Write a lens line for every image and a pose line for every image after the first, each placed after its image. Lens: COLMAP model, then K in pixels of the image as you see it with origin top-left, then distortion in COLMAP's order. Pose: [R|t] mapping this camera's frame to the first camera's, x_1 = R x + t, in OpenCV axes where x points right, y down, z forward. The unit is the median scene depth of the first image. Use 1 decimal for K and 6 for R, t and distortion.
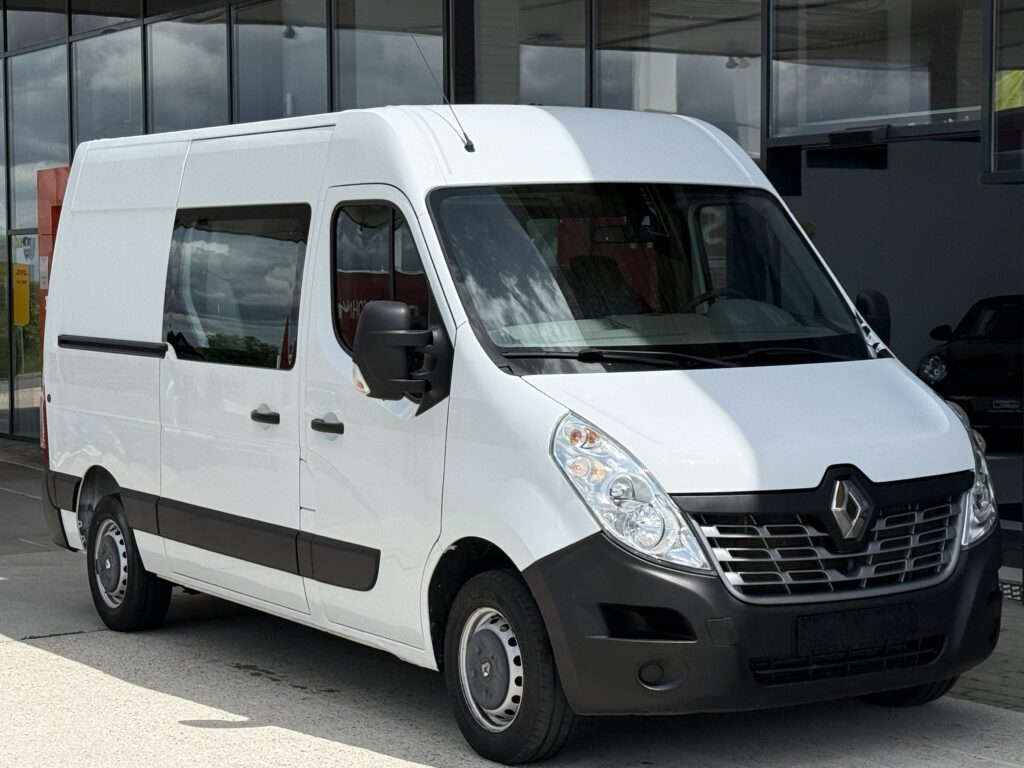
lens RADIAL K [[2265.2, 0, 512.0], [0, 2265.2, 386.8], [0, 0, 1]] dist [0.027029, 0.000000]
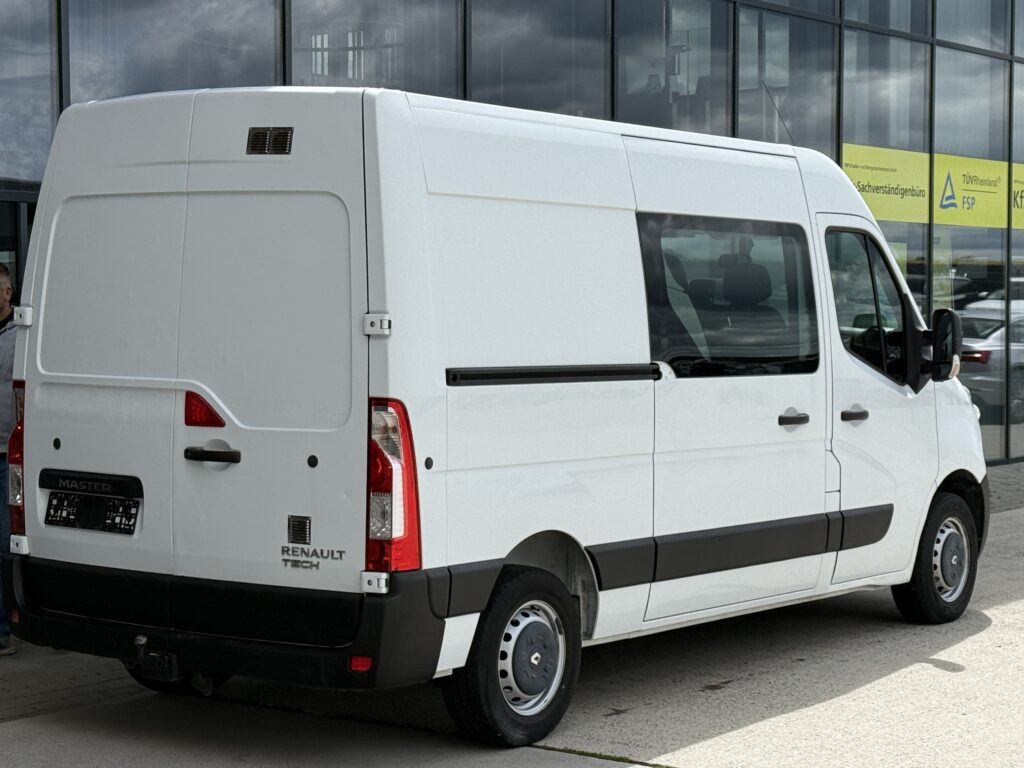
lens RADIAL K [[2265.2, 0, 511.9], [0, 2265.2, 386.5], [0, 0, 1]] dist [0.027029, 0.000000]
pose [[-0.397278, -0.026327, 0.917320, -1.032991], [0.051042, 0.997407, 0.050731, -0.063141], [-0.916278, 0.066976, -0.394904, 1.532766]]
